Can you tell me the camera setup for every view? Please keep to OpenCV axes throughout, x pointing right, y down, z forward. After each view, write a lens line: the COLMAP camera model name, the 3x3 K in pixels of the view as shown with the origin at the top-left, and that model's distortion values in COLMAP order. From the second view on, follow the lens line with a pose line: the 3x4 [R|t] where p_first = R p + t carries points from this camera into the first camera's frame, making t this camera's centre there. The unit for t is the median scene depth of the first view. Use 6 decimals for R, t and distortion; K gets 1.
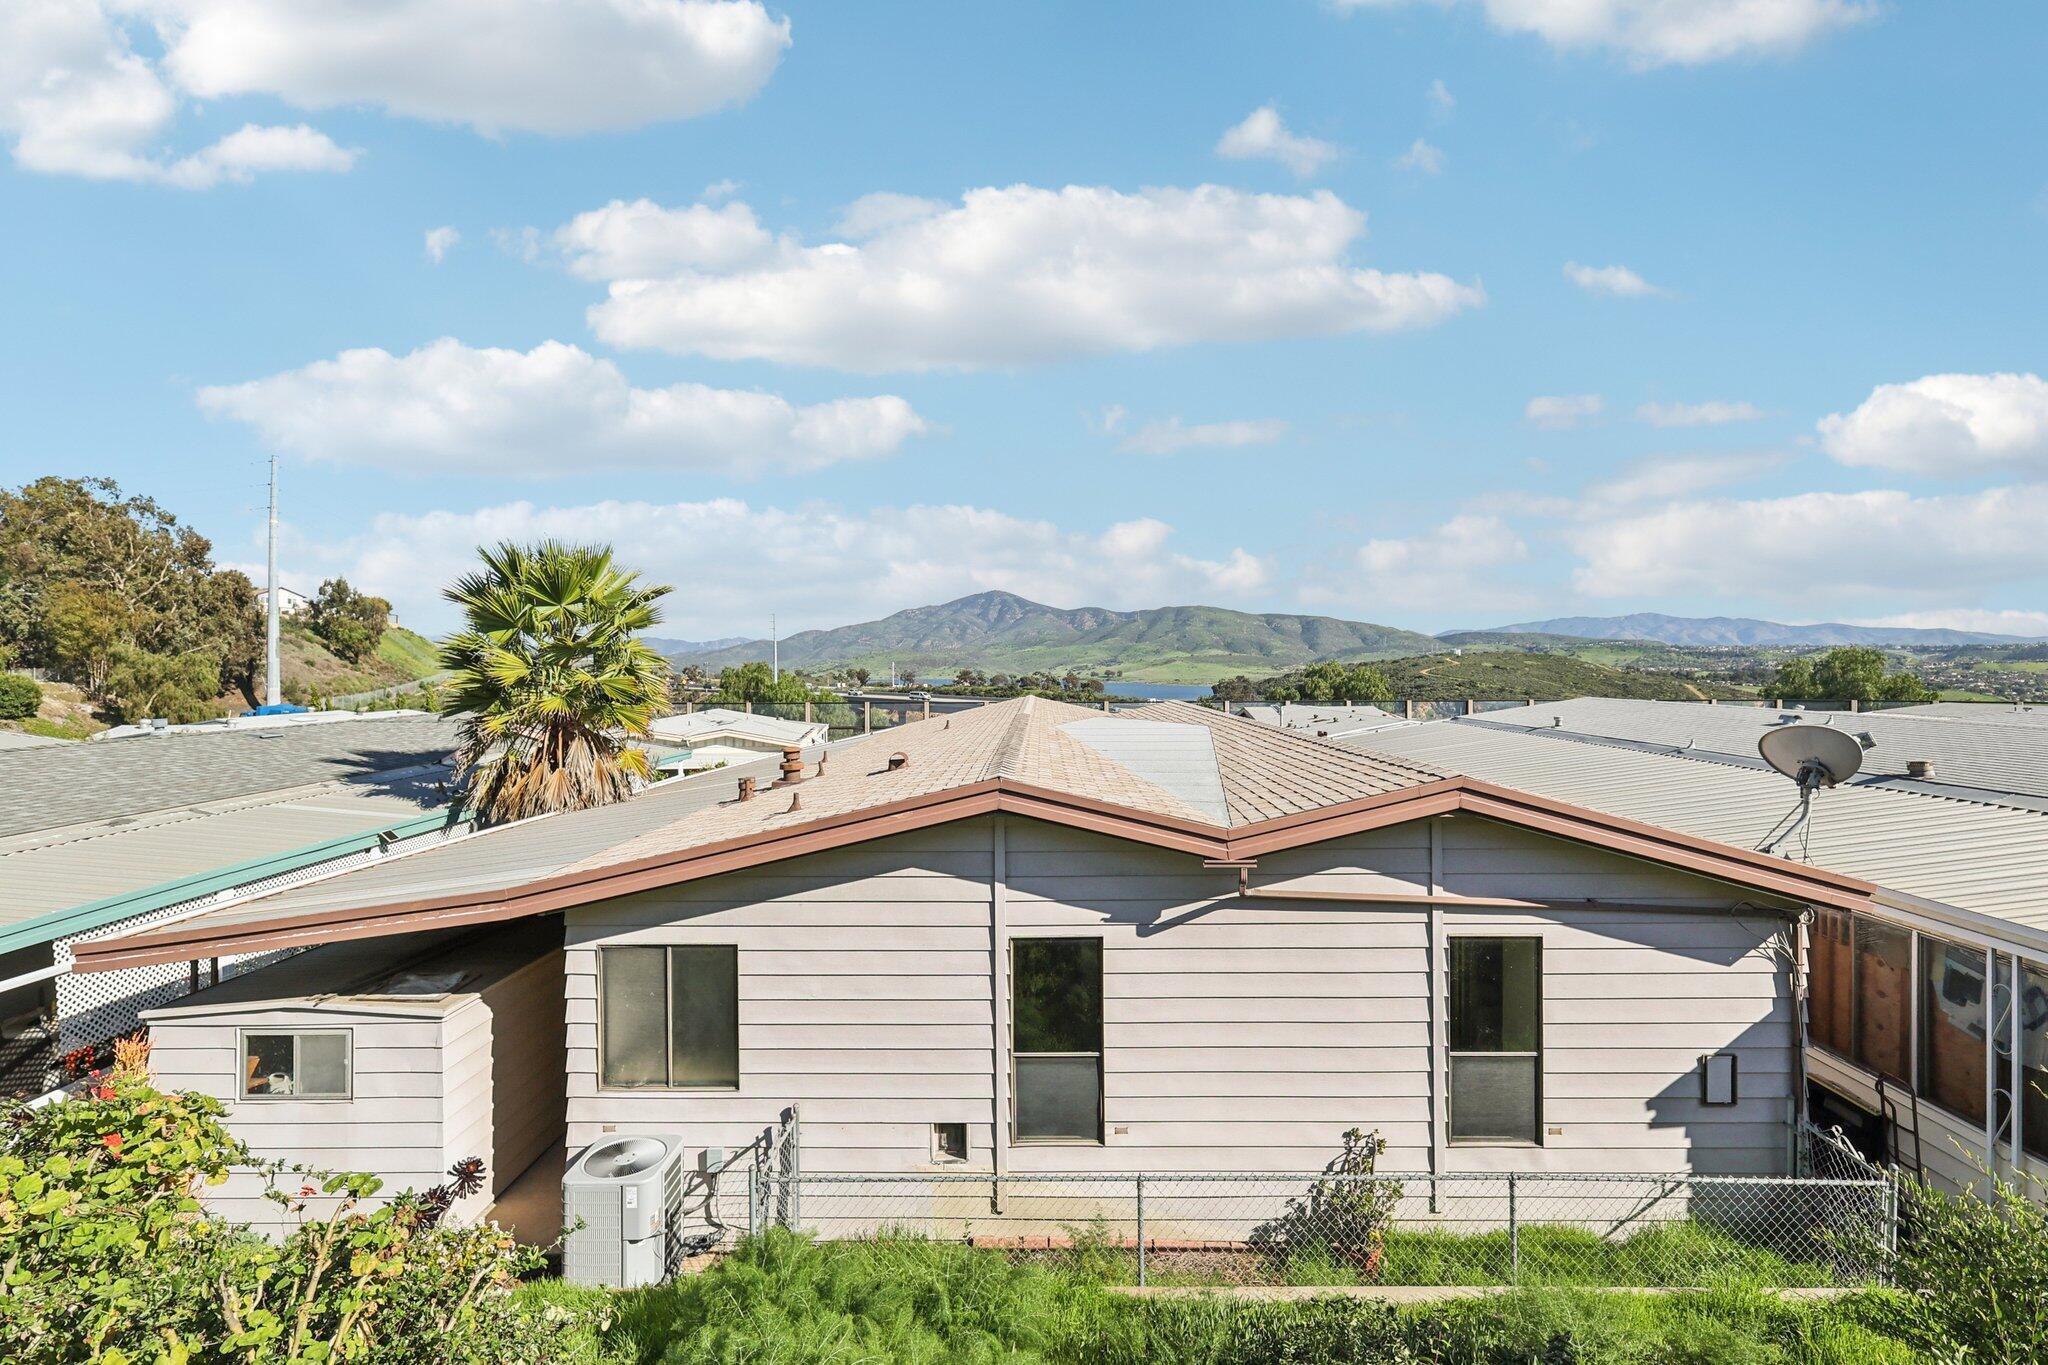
lens RADIAL K [[894.0, 0, 1024.0], [0, 894.0, 682.5], [0, 0, 1]] dist [0.001187, 0.000400]
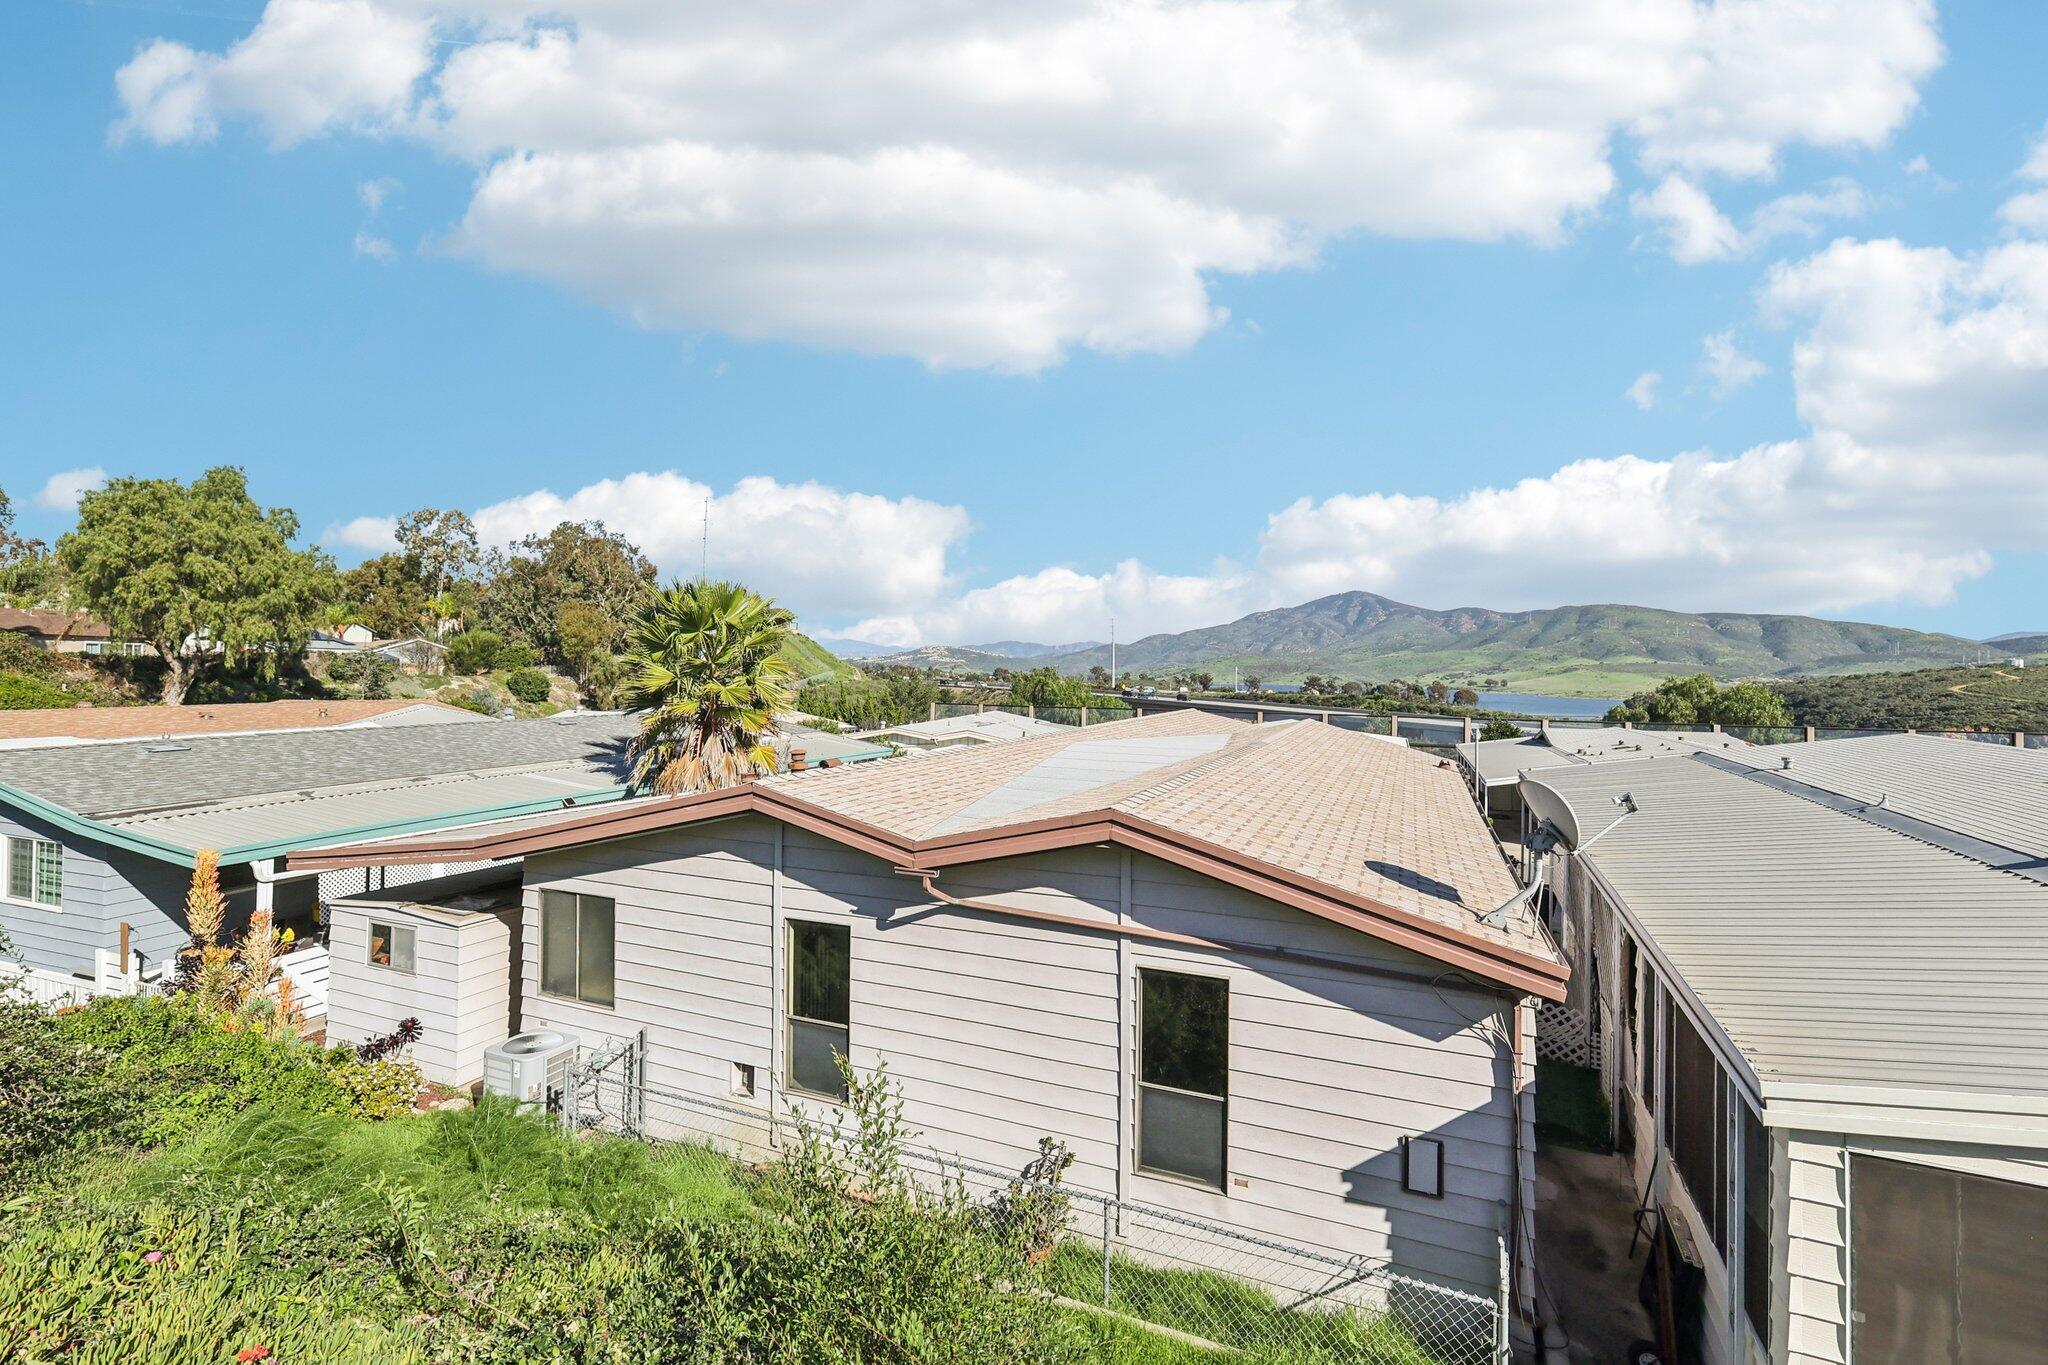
lens RADIAL K [[906.2, 0, 1019.2], [0, 906.2, 670.8], [0, 0, 1]] dist [0.002048, -0.000049]
pose [[0.924472, 0.013880, -0.380998, 0.735852], [-0.020586, 0.999697, -0.013531, -0.036185], [0.380694, 0.020352, 0.924477, -0.014347]]
